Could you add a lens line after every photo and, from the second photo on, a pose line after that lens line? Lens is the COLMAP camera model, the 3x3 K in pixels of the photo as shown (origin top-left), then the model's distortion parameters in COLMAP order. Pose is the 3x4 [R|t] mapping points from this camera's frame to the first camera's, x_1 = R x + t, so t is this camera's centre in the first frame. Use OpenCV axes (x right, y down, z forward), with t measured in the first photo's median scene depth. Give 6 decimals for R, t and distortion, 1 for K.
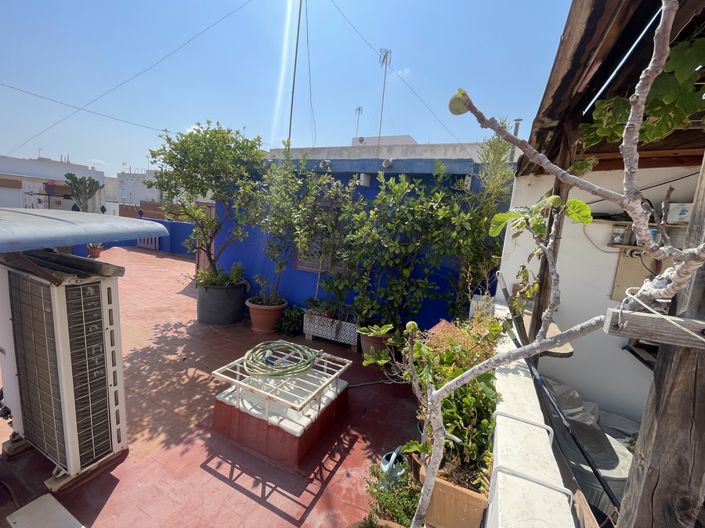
lens RADIAL K [[293.0, 0, 352.5], [0, 293.0, 264.0], [0, 0, 1]] dist [-0.001297, -0.000247]
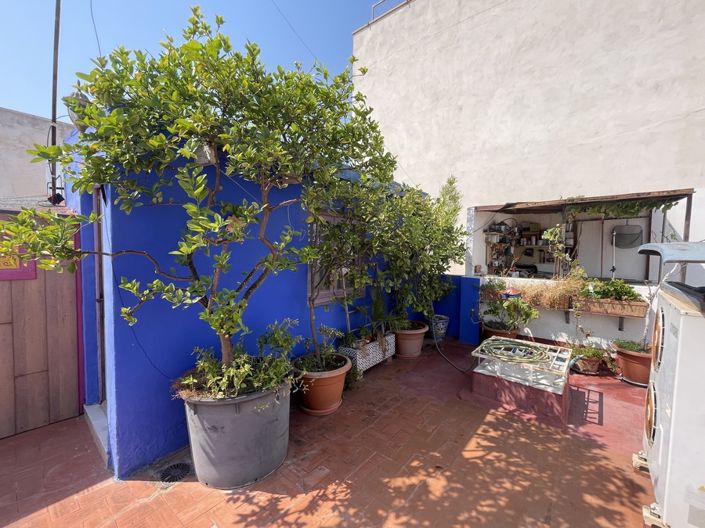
lens RADIAL K [[293.0, 0, 352.5], [0, 293.0, 264.0], [0, 0, 1]] dist [-0.001297, -0.000247]
pose [[0.258090, -0.135944, 0.956509, -1.153767], [0.140551, 0.984801, 0.102041, -0.192452], [-0.955843, 0.108103, 0.273274, 0.953930]]
